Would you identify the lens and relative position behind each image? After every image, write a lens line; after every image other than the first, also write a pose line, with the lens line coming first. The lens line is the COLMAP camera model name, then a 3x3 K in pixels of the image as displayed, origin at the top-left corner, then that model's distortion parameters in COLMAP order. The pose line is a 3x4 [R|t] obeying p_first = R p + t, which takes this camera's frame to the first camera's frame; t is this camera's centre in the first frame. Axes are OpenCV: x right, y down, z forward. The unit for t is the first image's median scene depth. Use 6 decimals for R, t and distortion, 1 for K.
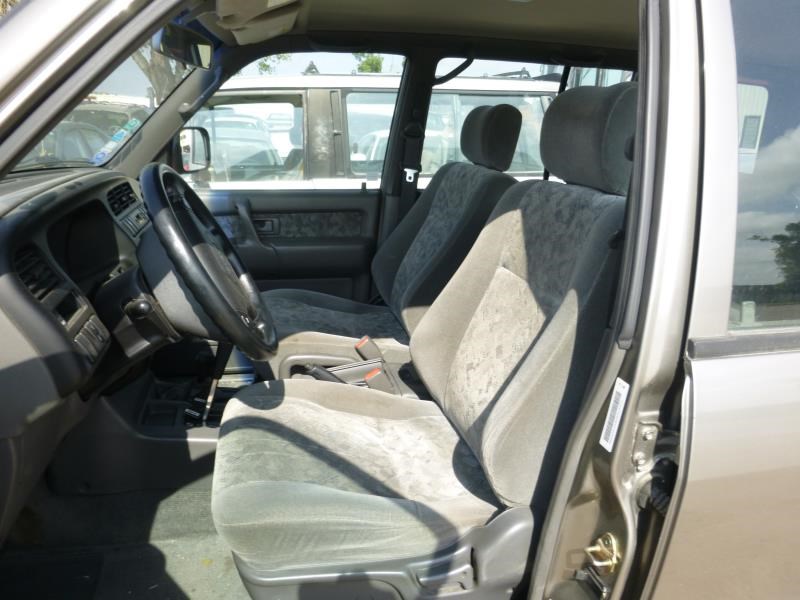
lens RADIAL K [[590.3, 0, 400.0], [0, 590.3, 300.0], [0, 0, 1]] dist [-0.032085, -0.001007]
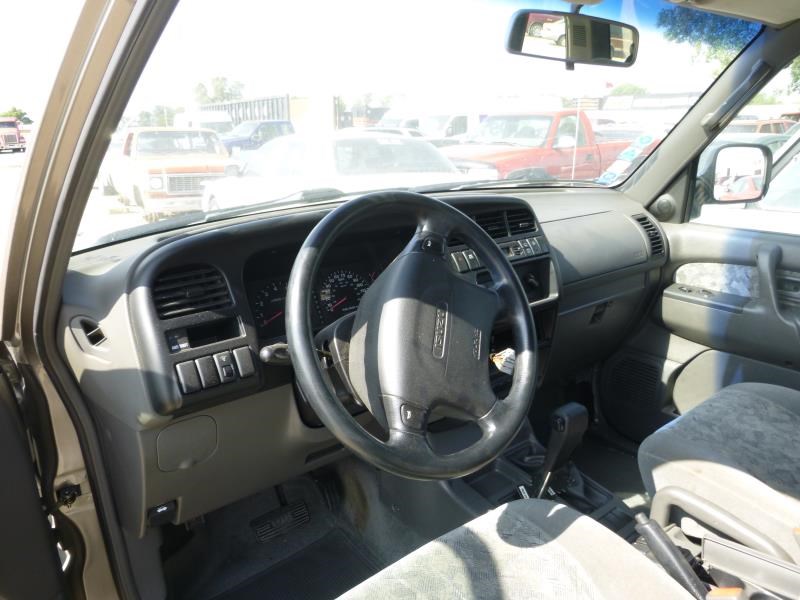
lens RADIAL K [[590.3, 0, 400.0], [0, 590.3, 300.0], [0, 0, 1]] dist [-0.032085, -0.001007]
pose [[0.413334, 0.218077, -0.884080, 0.260287], [-0.236238, 0.963336, 0.127179, -0.142578], [0.879401, 0.156286, 0.449698, 0.477235]]
